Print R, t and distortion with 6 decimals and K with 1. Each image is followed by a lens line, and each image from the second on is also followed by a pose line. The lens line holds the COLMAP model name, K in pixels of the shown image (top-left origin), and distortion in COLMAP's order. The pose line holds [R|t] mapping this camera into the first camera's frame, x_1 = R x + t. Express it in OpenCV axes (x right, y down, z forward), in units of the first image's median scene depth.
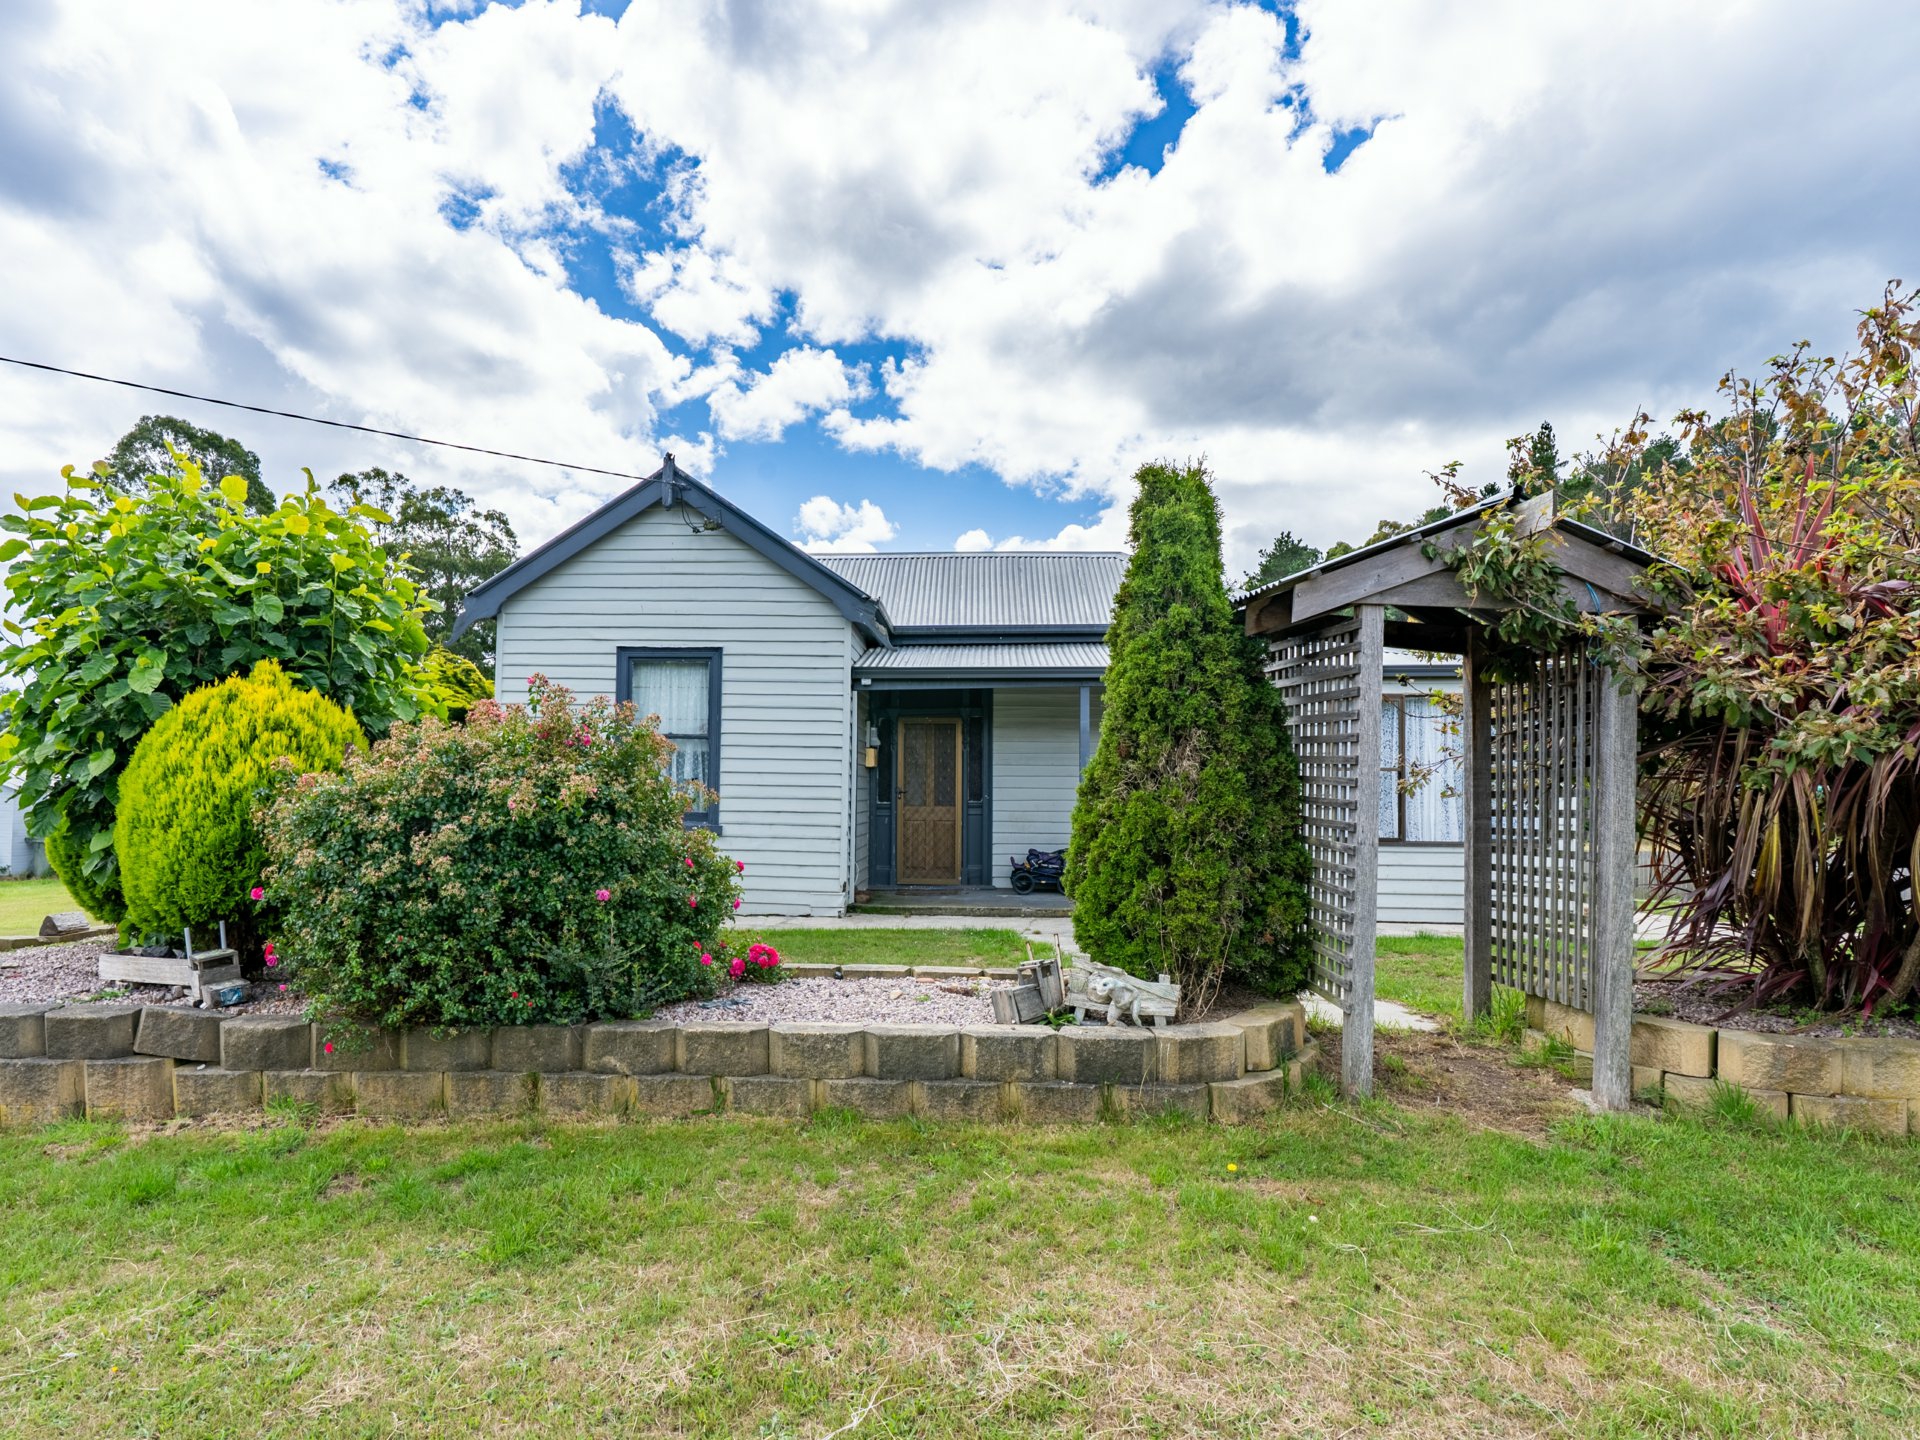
lens RADIAL K [[947.0, 0, 924.9], [0, 947.0, 715.1], [0, 0, 1]] dist [-0.000436, -0.000039]
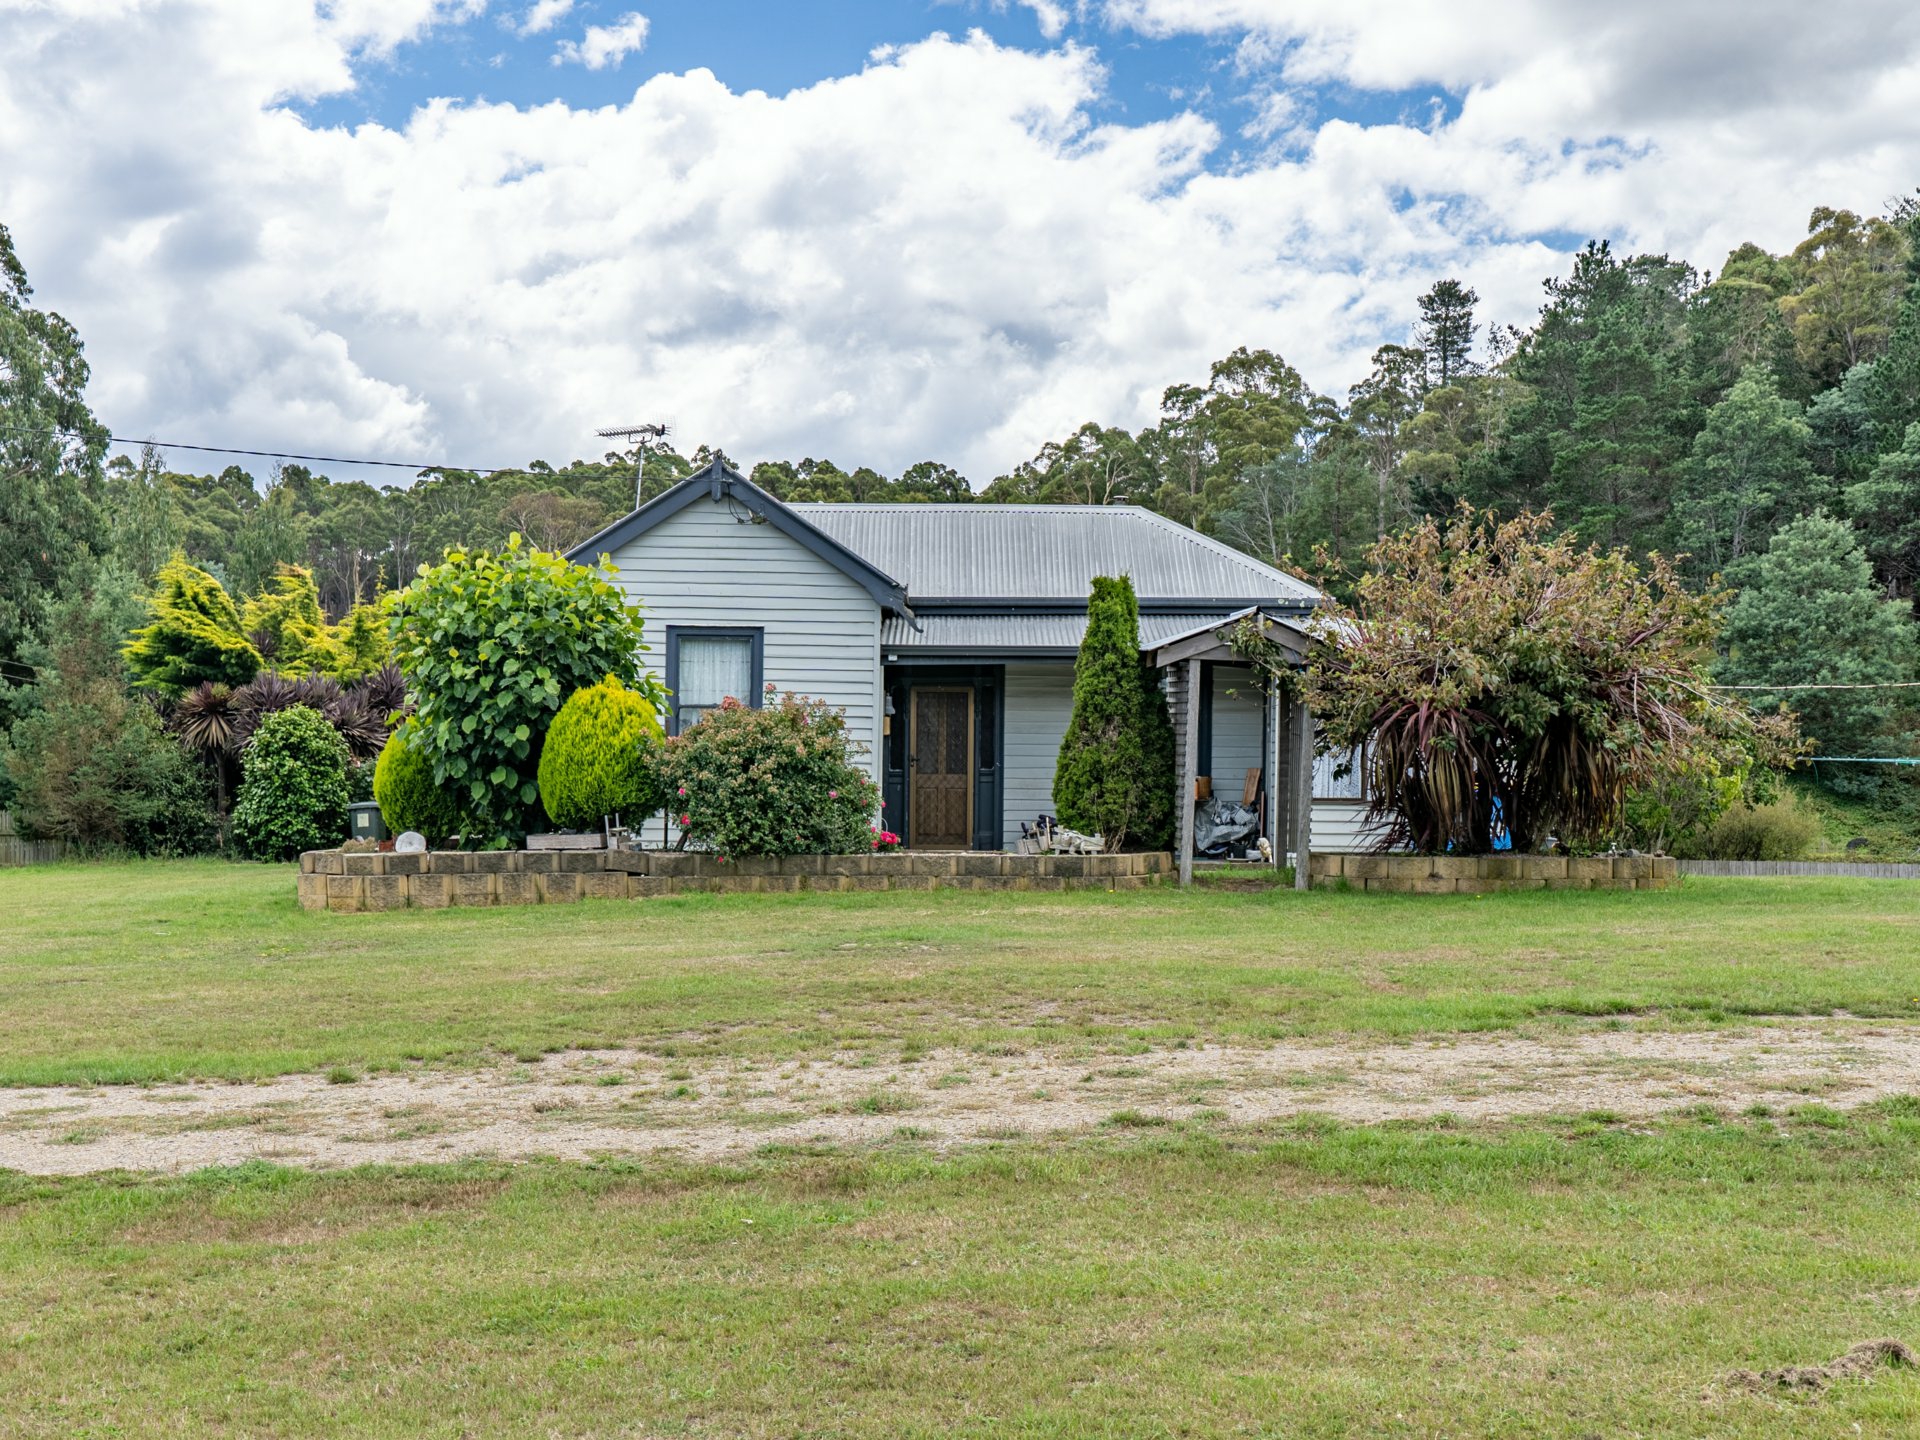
lens RADIAL K [[1957.7, 0, 960.0], [0, 1957.7, 720.0], [0, 0, 1]] dist [0.001203, -0.000210]
pose [[0.998008, 0.002936, 0.063026, -0.312075], [-0.005863, 0.998910, 0.046311, -0.169228], [-0.062821, -0.046588, 0.996937, -3.155105]]
